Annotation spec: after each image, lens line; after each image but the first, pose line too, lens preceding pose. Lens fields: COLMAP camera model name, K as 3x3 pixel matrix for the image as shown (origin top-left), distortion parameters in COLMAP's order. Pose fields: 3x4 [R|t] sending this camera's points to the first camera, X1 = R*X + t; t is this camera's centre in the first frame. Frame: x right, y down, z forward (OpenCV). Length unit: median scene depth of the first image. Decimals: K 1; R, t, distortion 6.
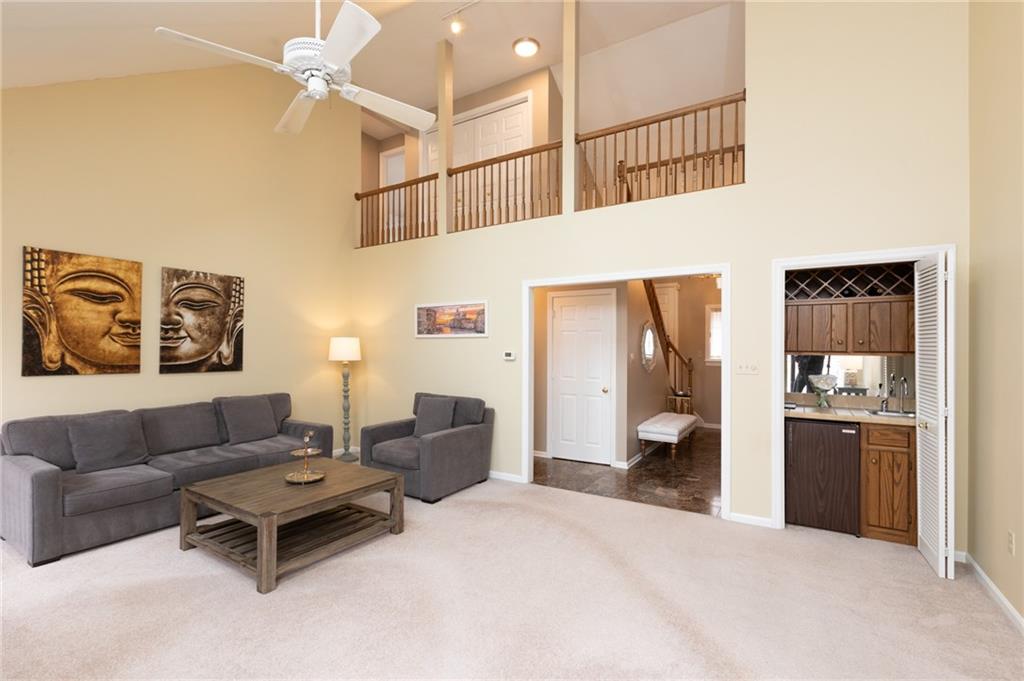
lens RADIAL K [[454.5, 0, 507.3], [0, 454.5, 346.3], [0, 0, 1]] dist [-0.002299, -0.000115]
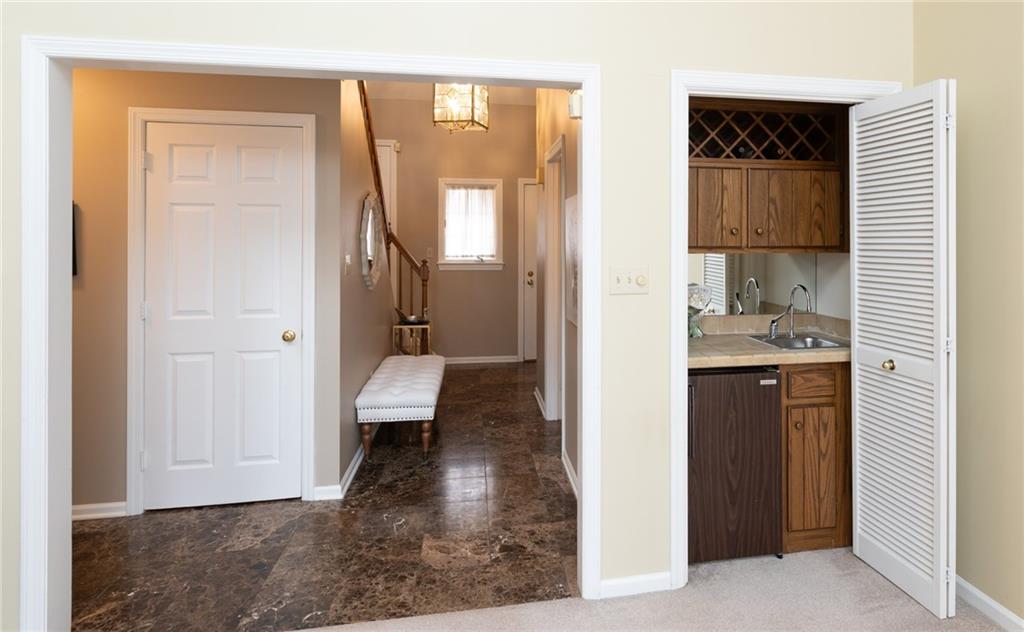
lens RADIAL K [[557.8, 0, 576.5], [0, 557.8, 239.8], [0, 0, 1]] dist [-0.009249, -0.000523]
pose [[0.732227, 0.002870, 0.681054, 0.058946], [0.000779, 0.999987, -0.005051, 0.004421], [-0.681060, 0.004229, 0.732216, 0.494991]]
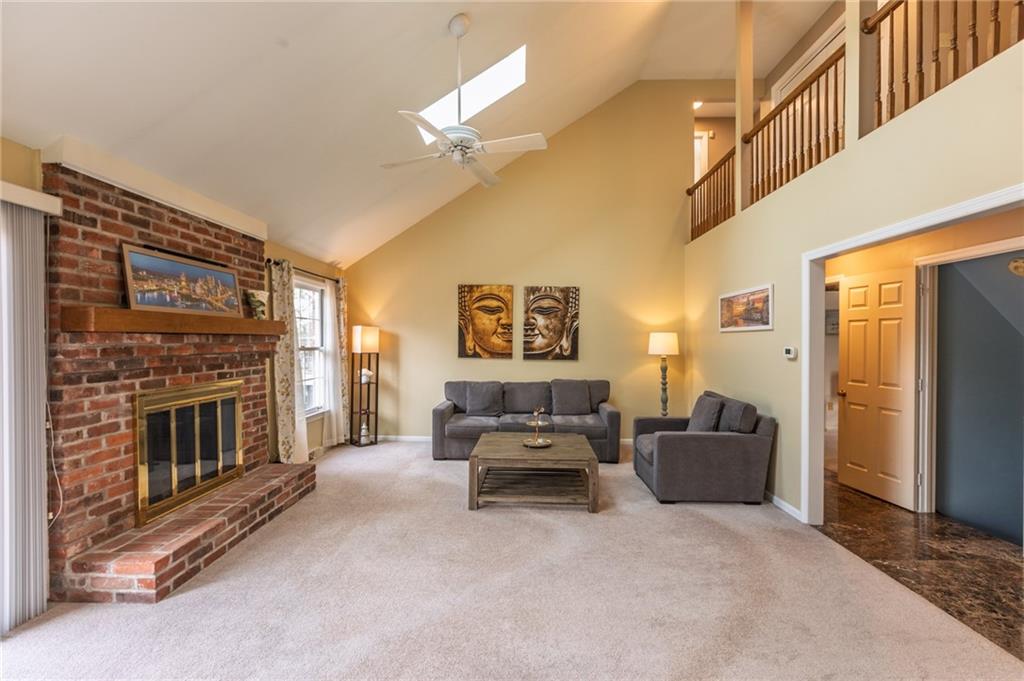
lens RADIAL K [[454.5, 0, 515.8], [0, 454.5, 342.9], [0, 0, 1]] dist [-0.002299, -0.000115]
pose [[0.509679, 0.002115, -0.860362, 0.476173], [-0.003019, 0.999995, 0.000670, 0.005186], [0.860359, 0.002256, 0.509683, 0.229211]]
